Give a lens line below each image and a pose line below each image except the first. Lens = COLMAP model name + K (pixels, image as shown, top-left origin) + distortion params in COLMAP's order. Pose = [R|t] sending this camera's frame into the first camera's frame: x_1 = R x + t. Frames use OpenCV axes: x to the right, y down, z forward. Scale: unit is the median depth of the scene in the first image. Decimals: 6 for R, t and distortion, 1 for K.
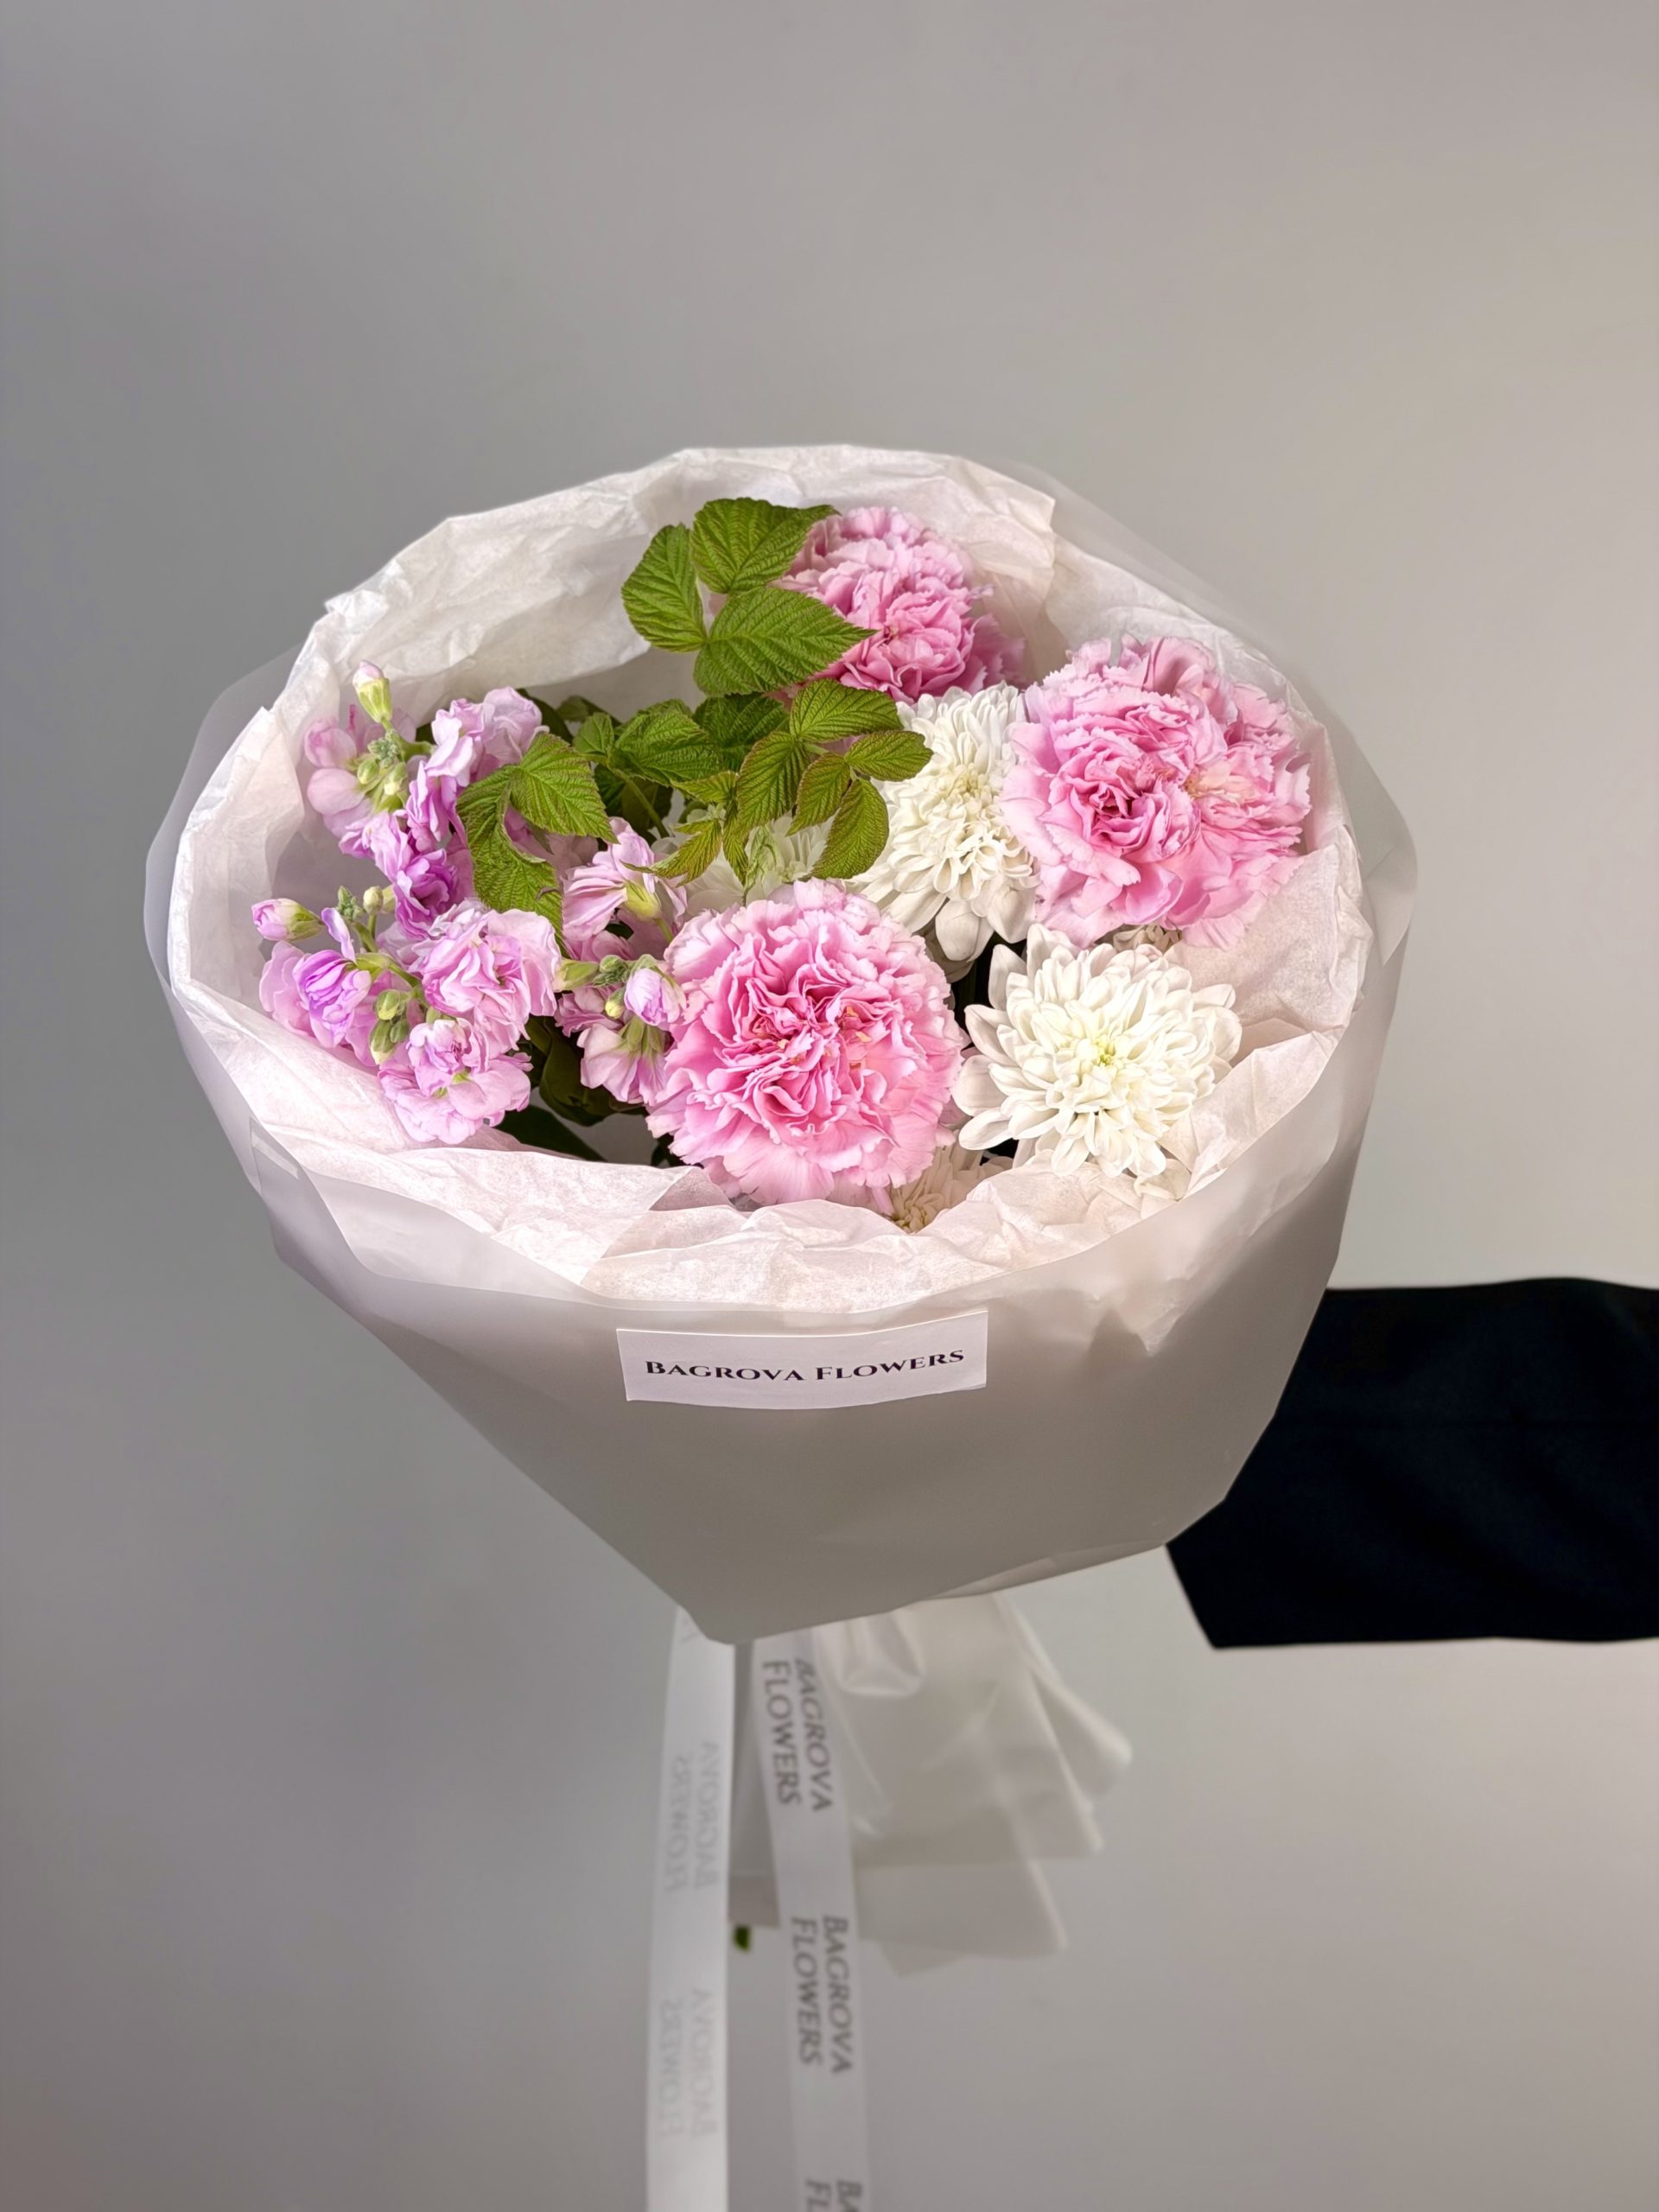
lens RADIAL K [[3044.0, 0, 832.6], [0, 3044.0, 1152.0], [0, 0, 1]] dist [-0.005572, 3.609792]
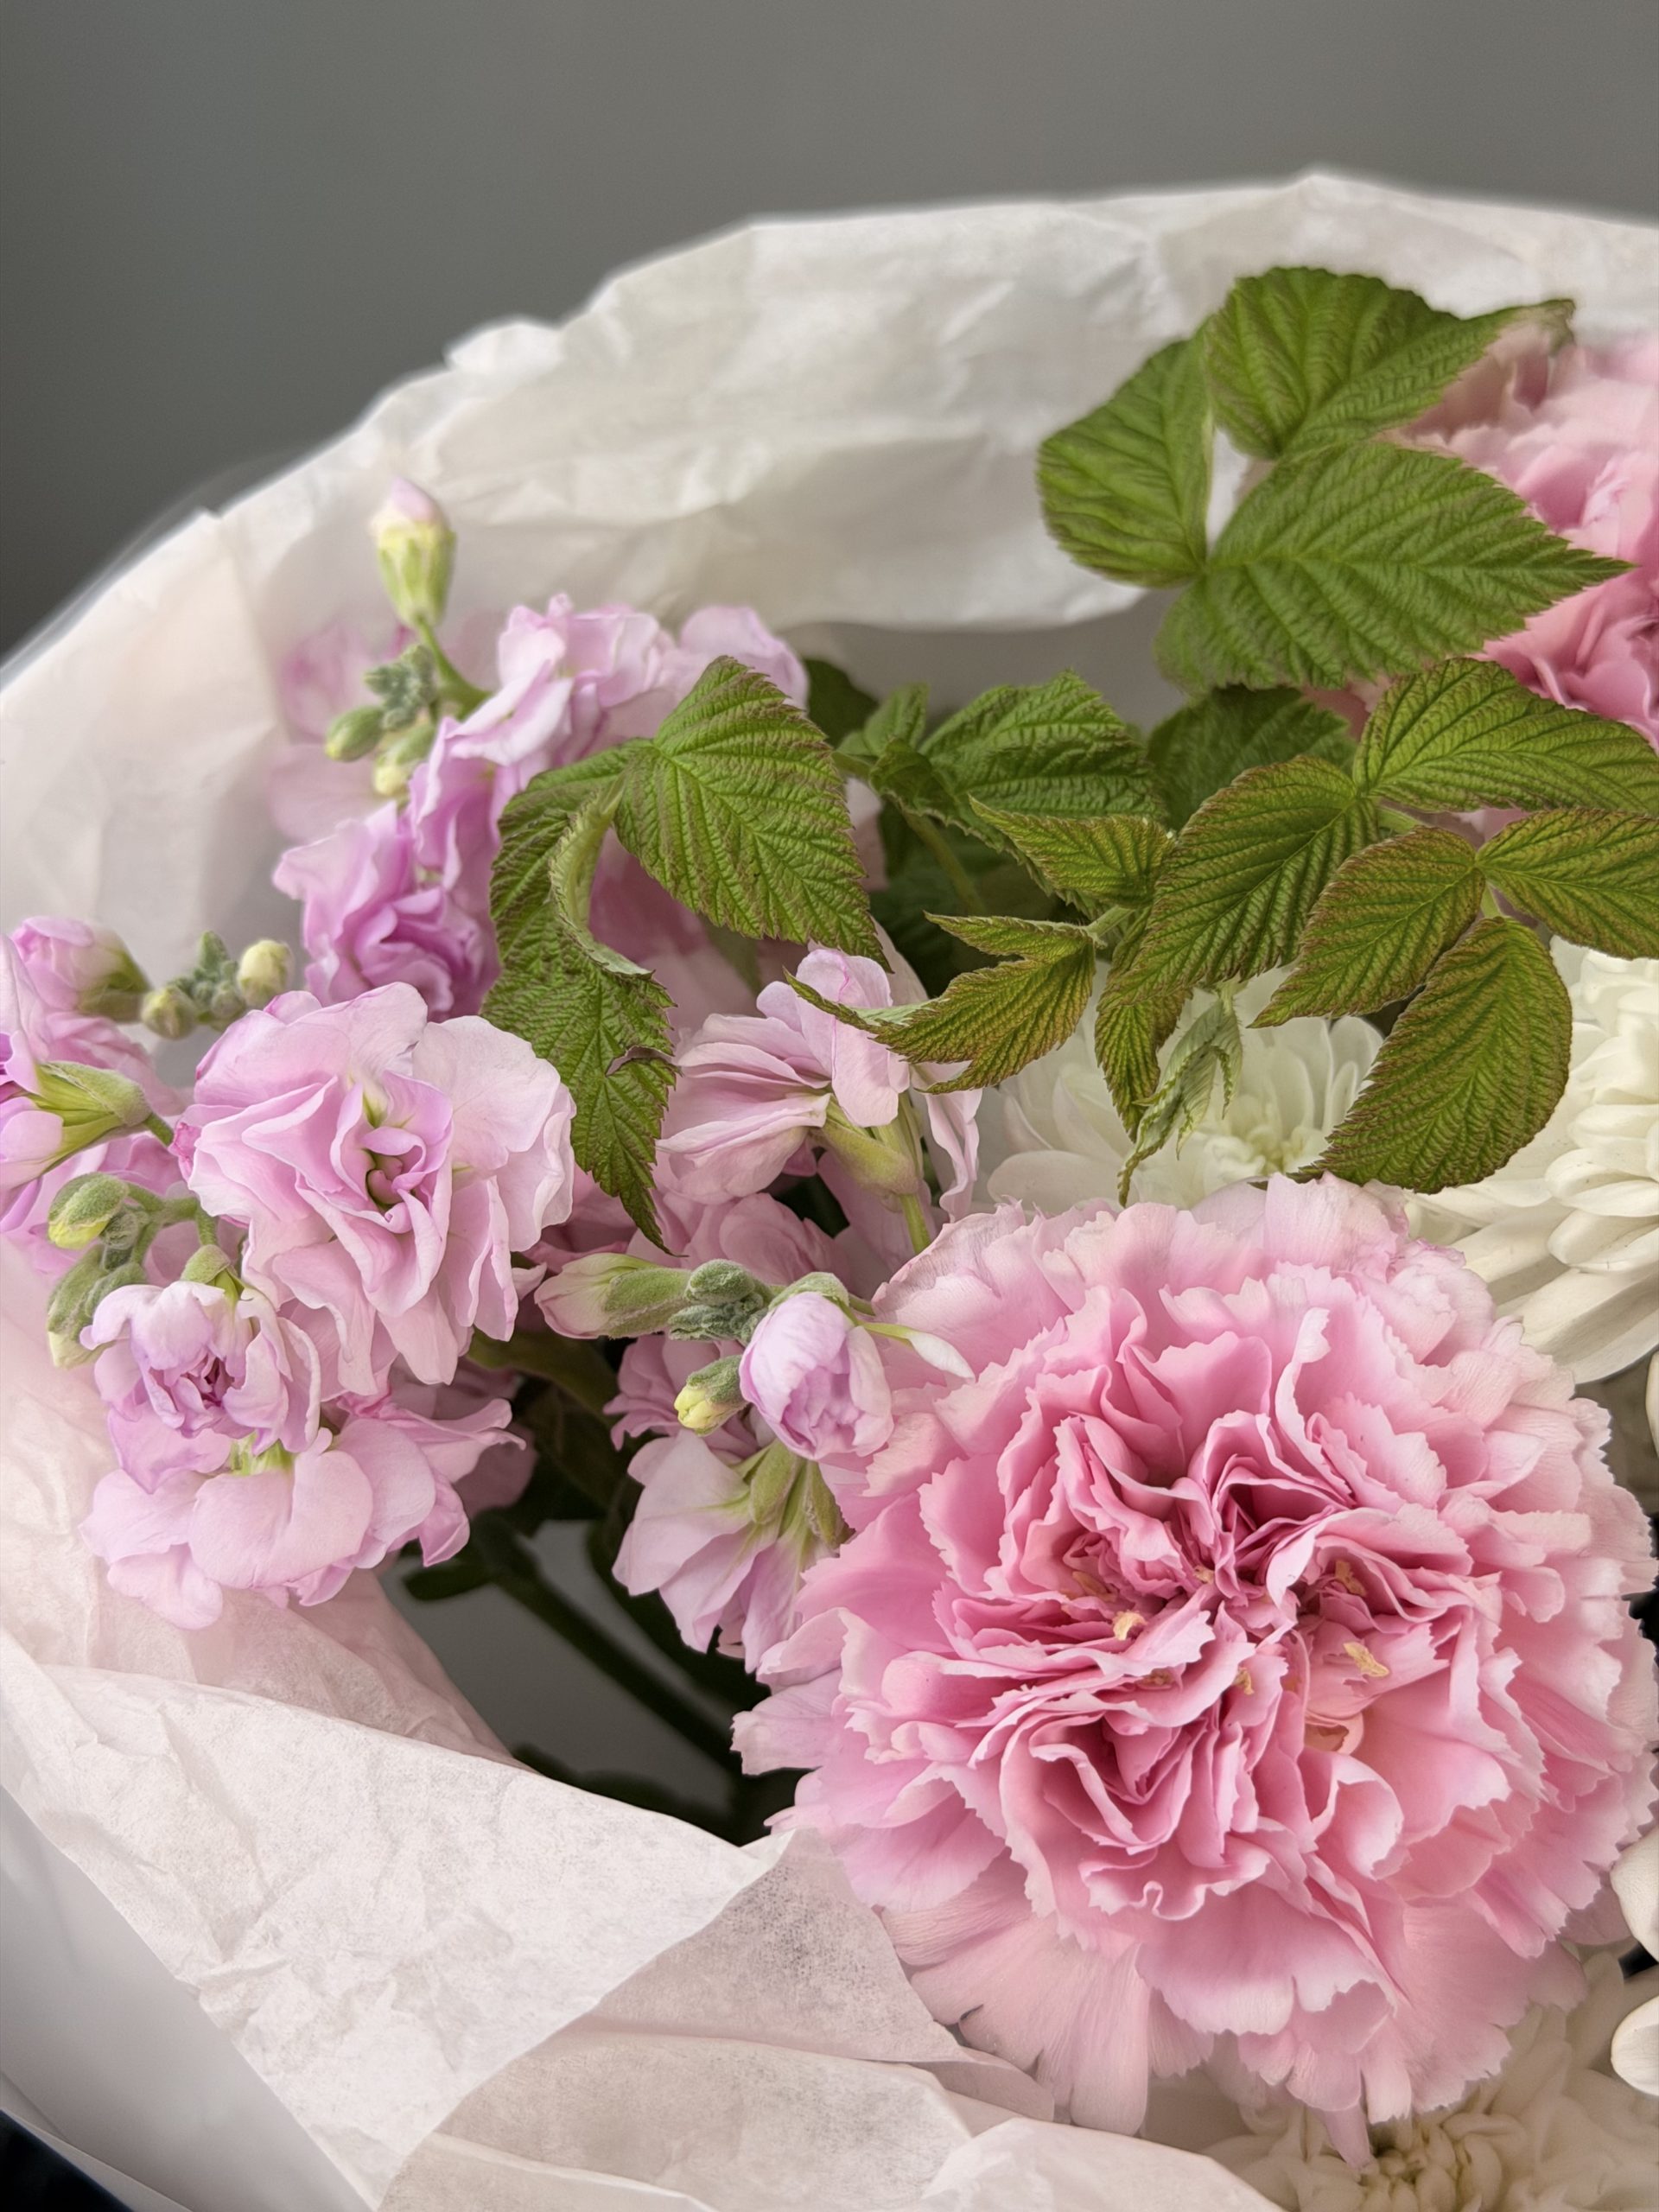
lens RADIAL K [[2709.6, 0, 871.6], [0, 2709.6, 1105.1], [0, 0, 1]] dist [0.033284, 0.030319]
pose [[0.954721, 0.198868, -0.221268, 0.012302], [-0.222144, 0.971251, -0.085575, -0.059258], [0.197888, 0.130853, 0.971451, 0.687185]]
